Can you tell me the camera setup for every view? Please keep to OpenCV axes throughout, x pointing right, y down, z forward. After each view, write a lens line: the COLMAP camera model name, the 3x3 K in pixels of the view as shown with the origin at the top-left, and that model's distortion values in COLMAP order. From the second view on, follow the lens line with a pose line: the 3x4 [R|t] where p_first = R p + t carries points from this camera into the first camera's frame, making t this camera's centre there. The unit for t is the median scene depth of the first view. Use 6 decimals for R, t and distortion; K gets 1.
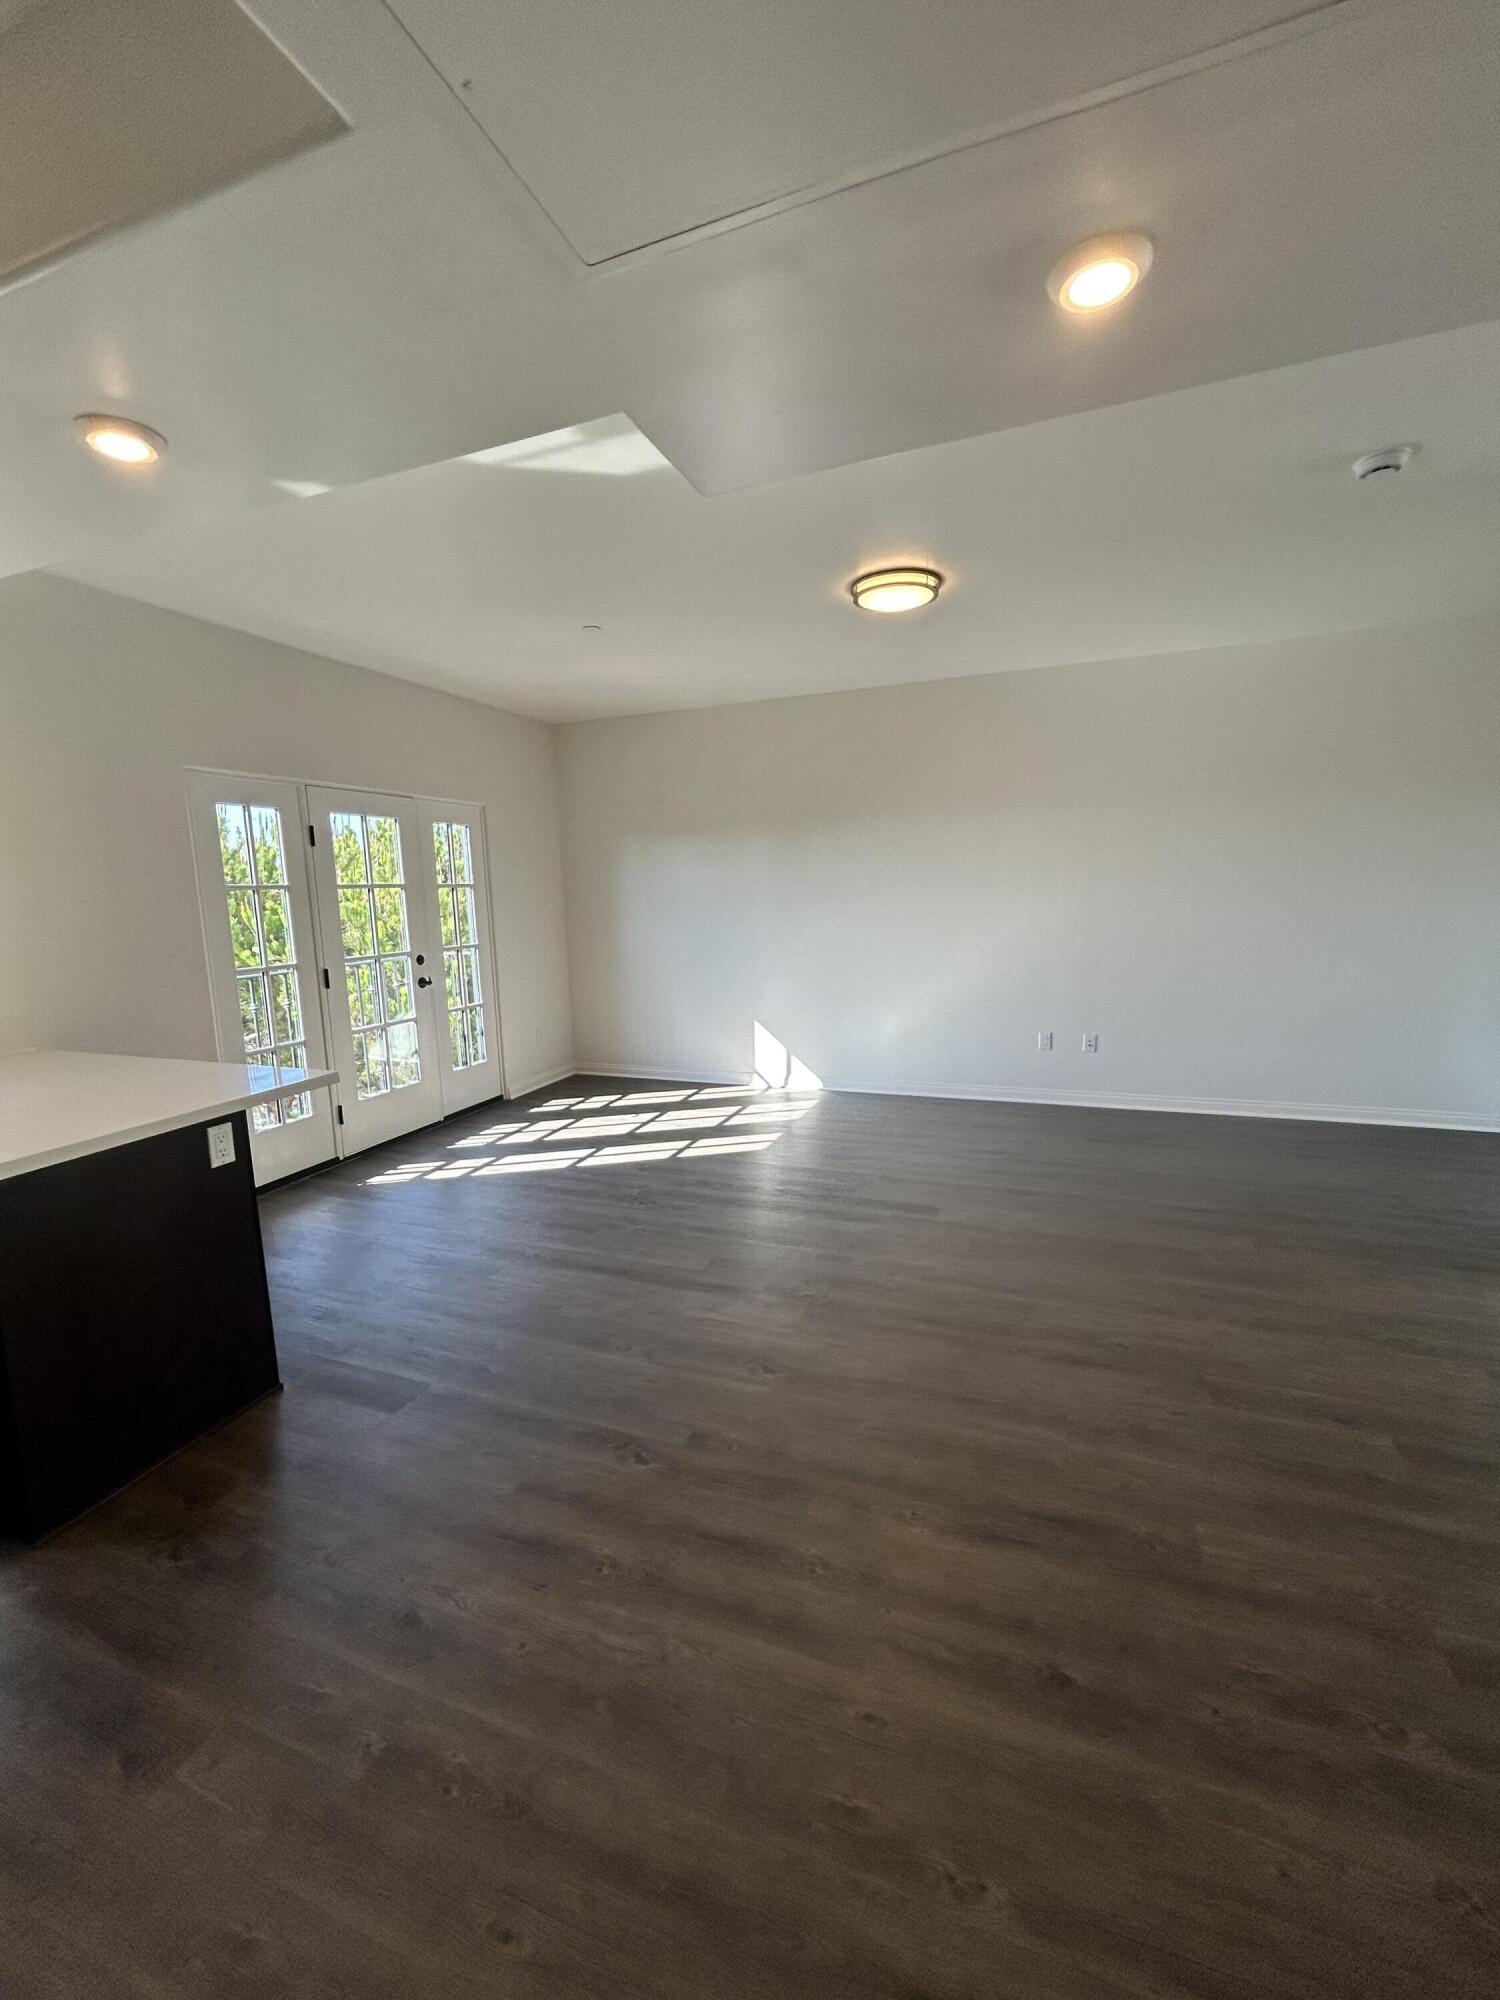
lens RADIAL K [[809.6, 0, 751.4], [0, 809.6, 1000.9], [0, 0, 1]] dist [-0.003680, 0.000058]
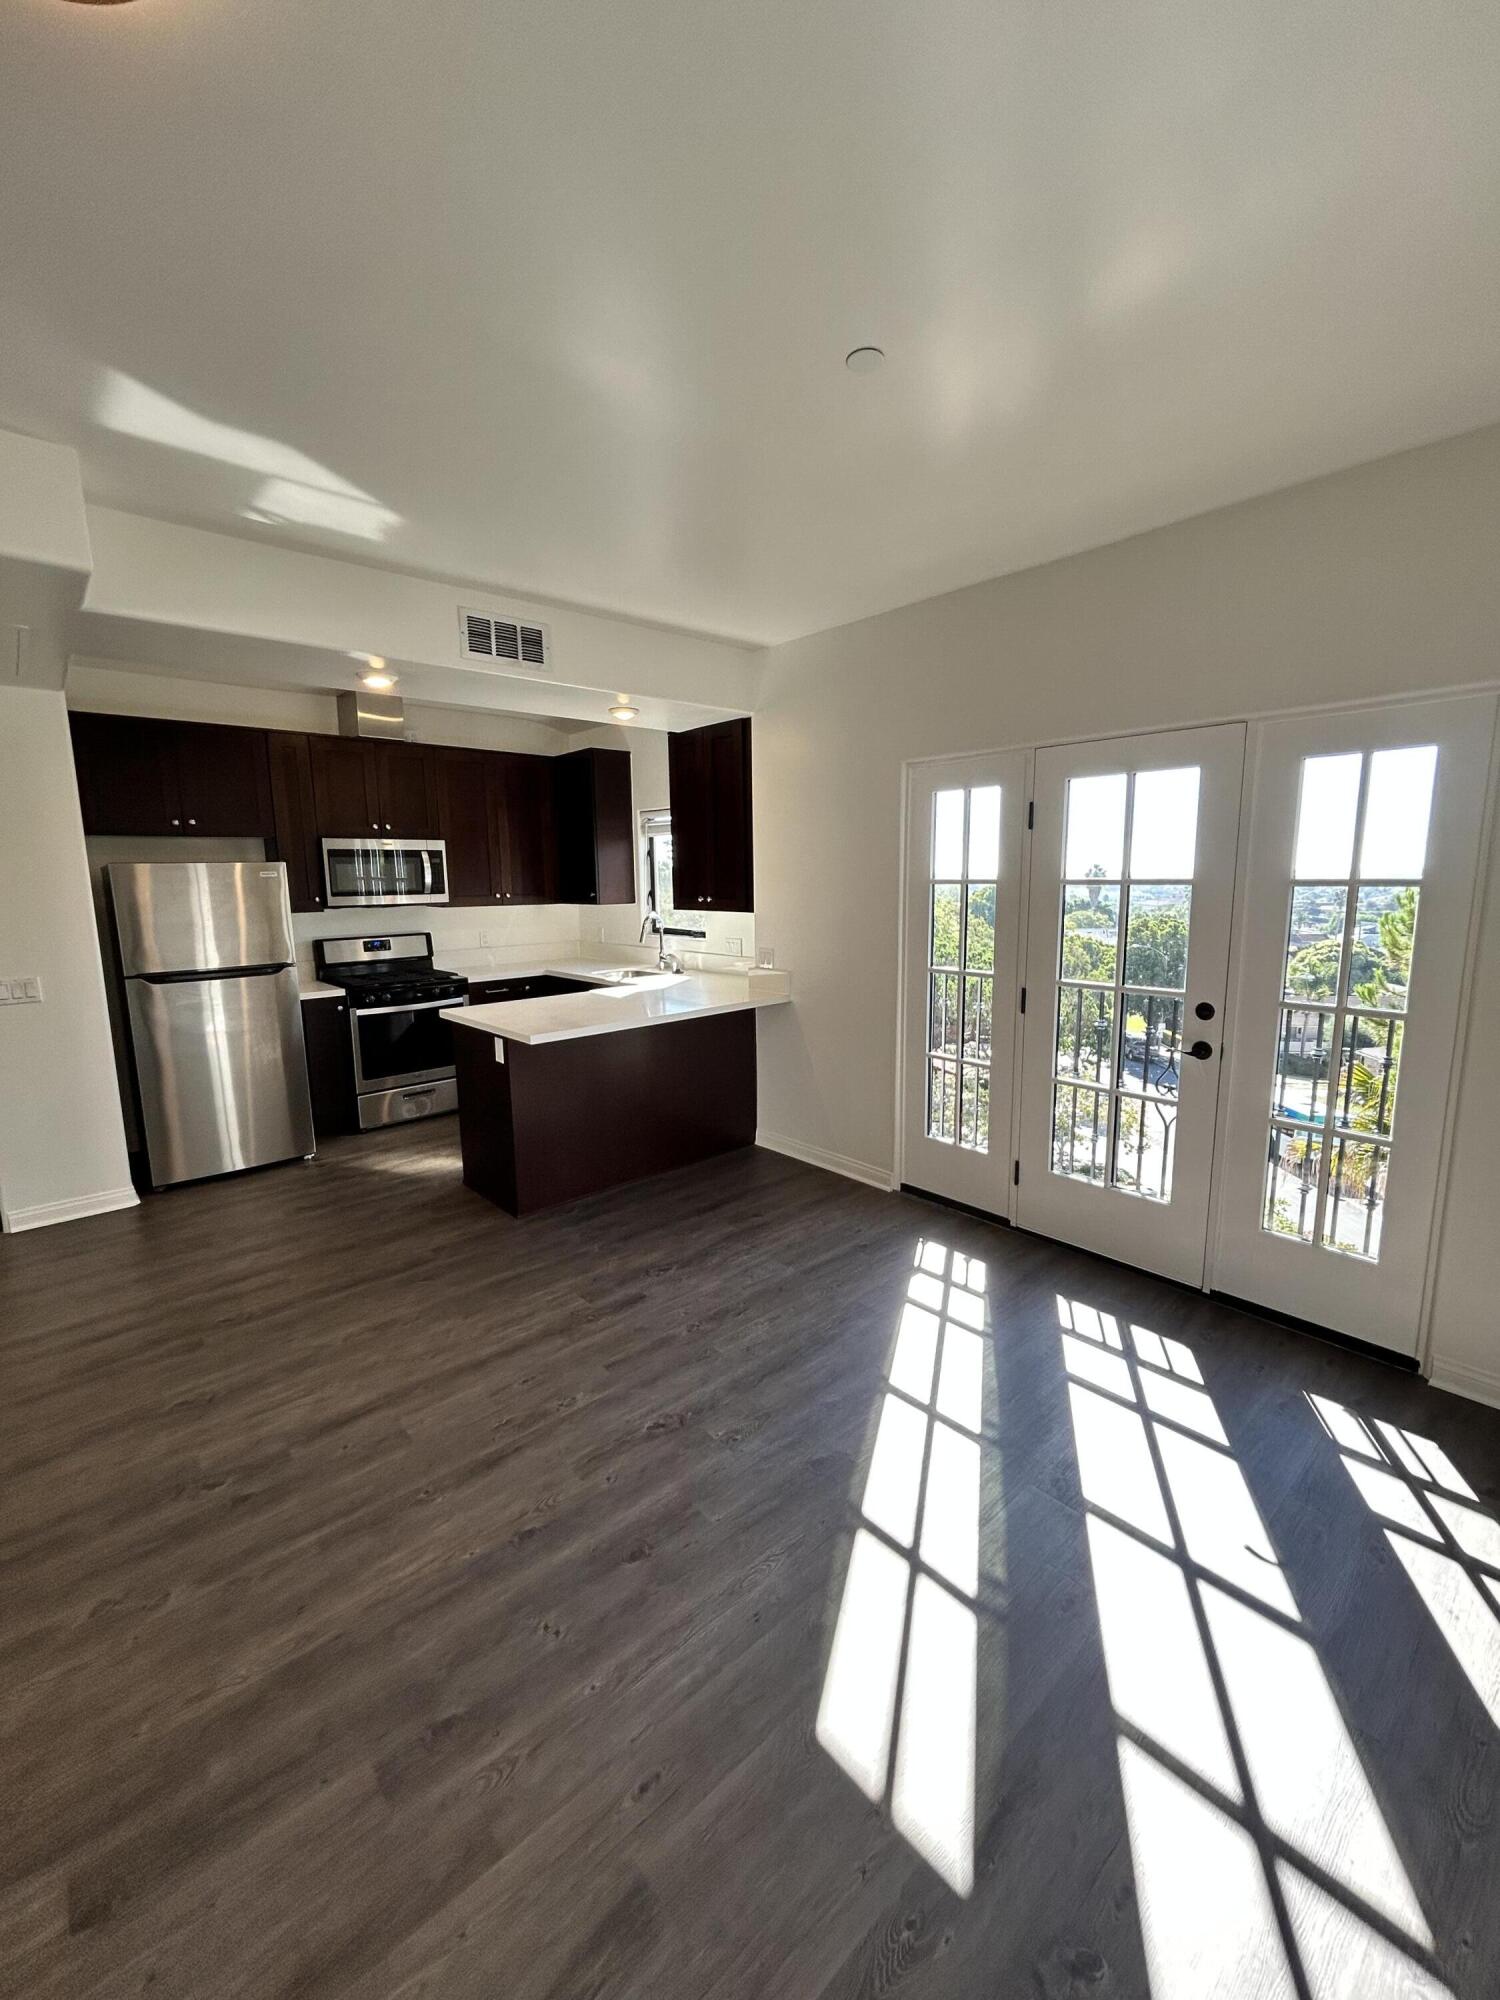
lens RADIAL K [[809.6, 0, 750.3], [0, 809.6, 1001.8], [0, 0, 1]] dist [-0.003680, 0.000058]
pose [[-0.457409, 0.175563, -0.871754, 0.259763], [-0.096561, 0.964715, 0.244951, -0.181658], [0.883998, 0.196220, -0.424317, 1.043776]]
